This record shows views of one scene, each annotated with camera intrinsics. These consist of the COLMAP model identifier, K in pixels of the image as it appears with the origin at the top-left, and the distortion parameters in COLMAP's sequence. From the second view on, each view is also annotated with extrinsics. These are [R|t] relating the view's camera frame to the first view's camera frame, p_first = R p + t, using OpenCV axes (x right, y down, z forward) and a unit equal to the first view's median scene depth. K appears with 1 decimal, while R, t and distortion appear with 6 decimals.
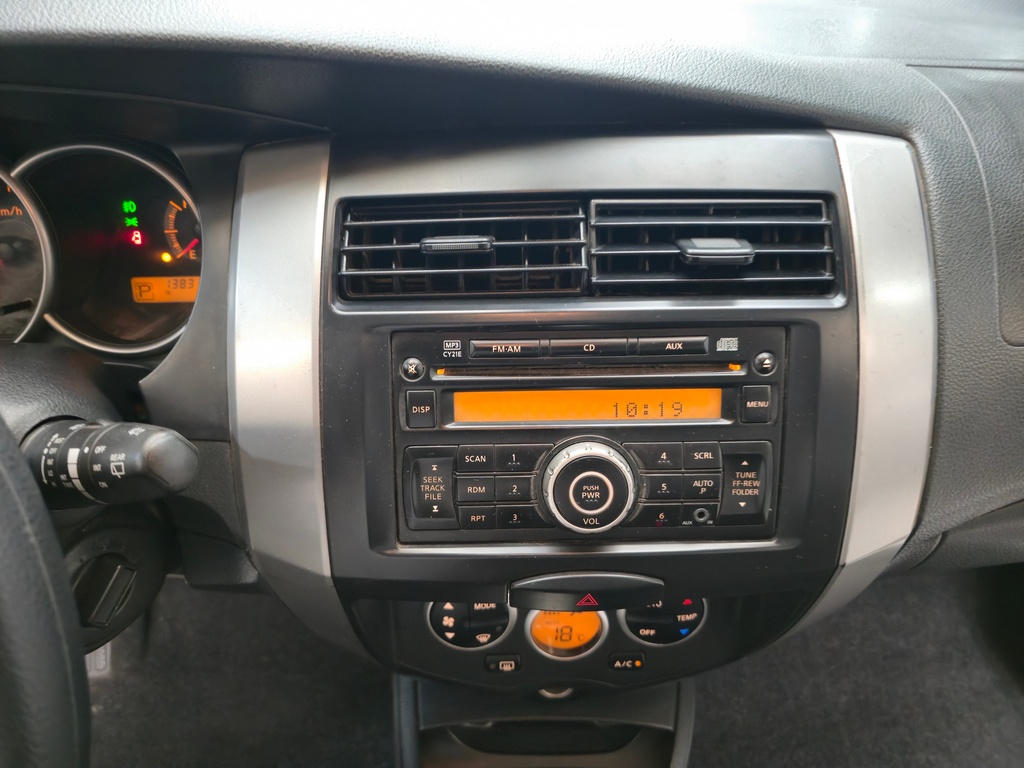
lens RADIAL K [[684.7, 0, 512.0], [0, 684.7, 384.0], [0, 0, 1]] dist [0.048977, -0.064556]
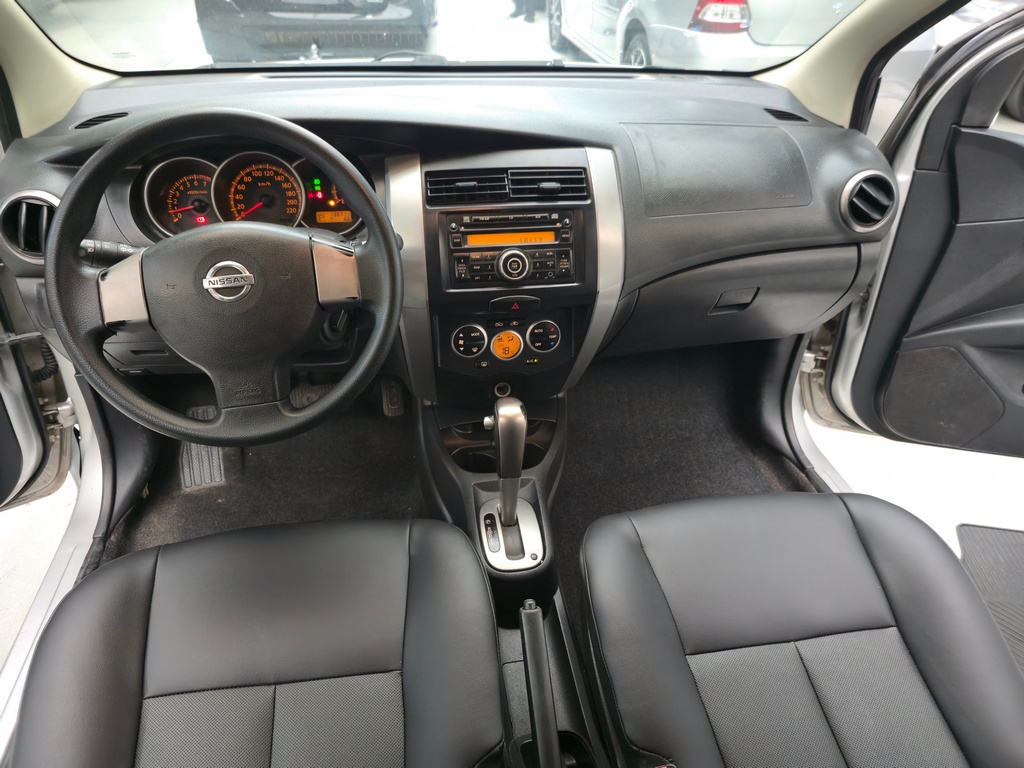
lens RADIAL K [[685.4, 0, 513.0], [0, 685.4, 398.0], [0, 0, 1]] dist [0.050317, -0.051617]
pose [[0.988747, -0.061120, 0.136544, -0.340295], [0.062720, 0.998003, -0.007444, 0.757468], [-0.135816, 0.015924, 0.990606, -1.995704]]
